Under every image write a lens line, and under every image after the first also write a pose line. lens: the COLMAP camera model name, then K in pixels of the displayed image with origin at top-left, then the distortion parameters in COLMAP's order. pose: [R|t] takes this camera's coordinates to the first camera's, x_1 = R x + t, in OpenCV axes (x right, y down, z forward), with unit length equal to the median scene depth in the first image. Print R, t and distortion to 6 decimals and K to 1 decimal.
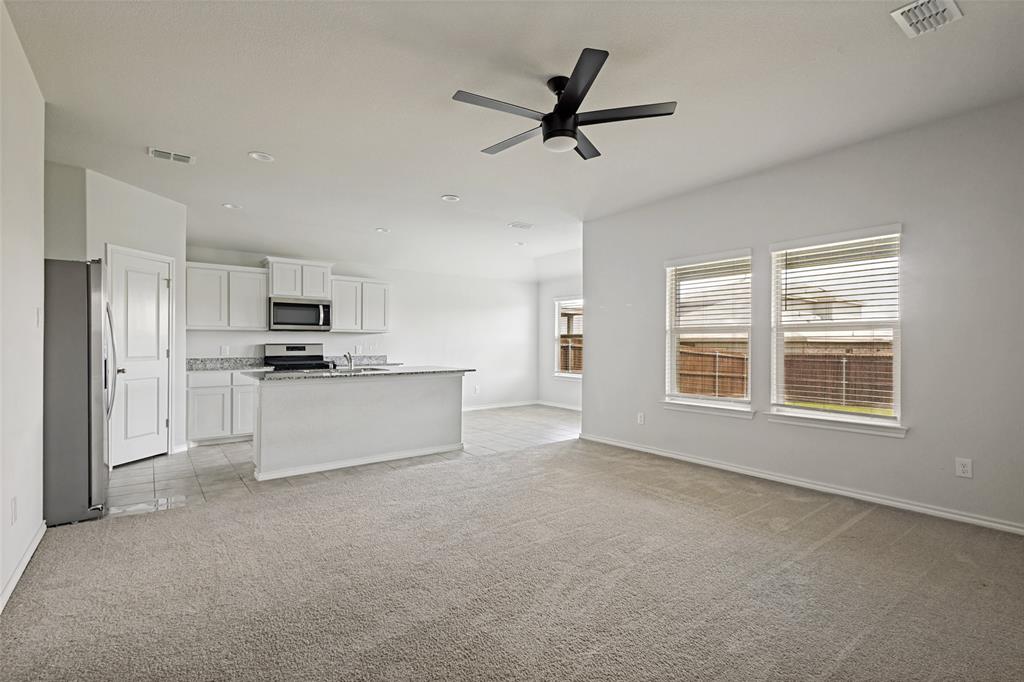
lens RADIAL K [[473.8, 0, 510.9], [0, 473.8, 343.3], [0, 0, 1]] dist [0.010673, 0.000071]
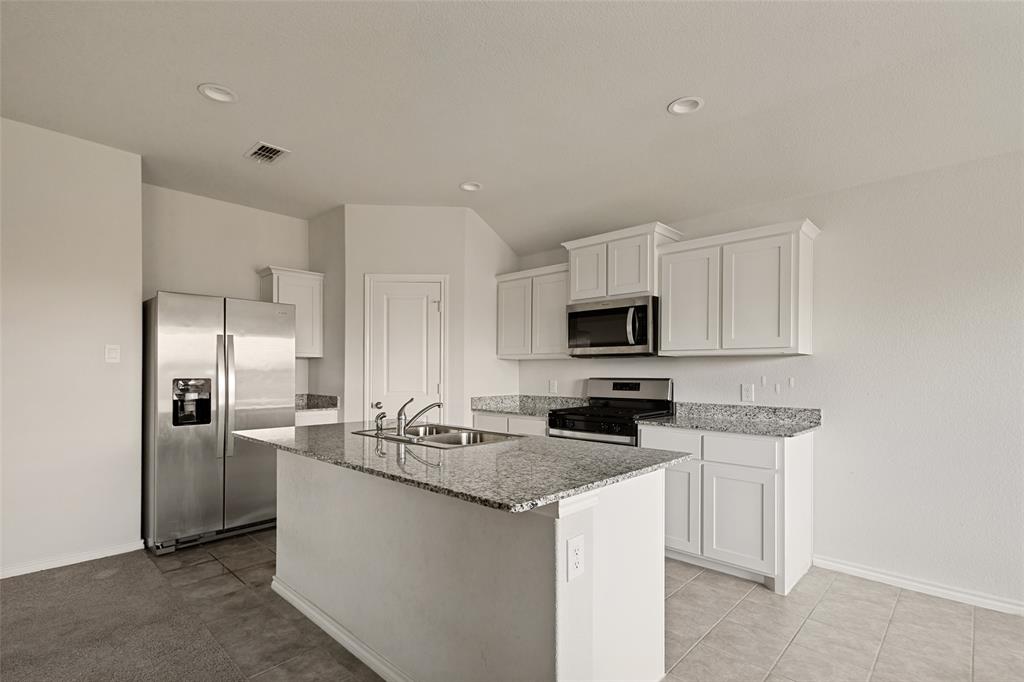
lens RADIAL K [[485.5, 0, 514.7], [0, 485.5, 370.0], [0, 0, 1]] dist [0.008896, 0.000107]
pose [[0.162322, -0.004136, -0.986729, 0.126785], [-0.002914, 0.999985, -0.004671, -0.006405], [0.986734, 0.003634, 0.162307, 0.804746]]
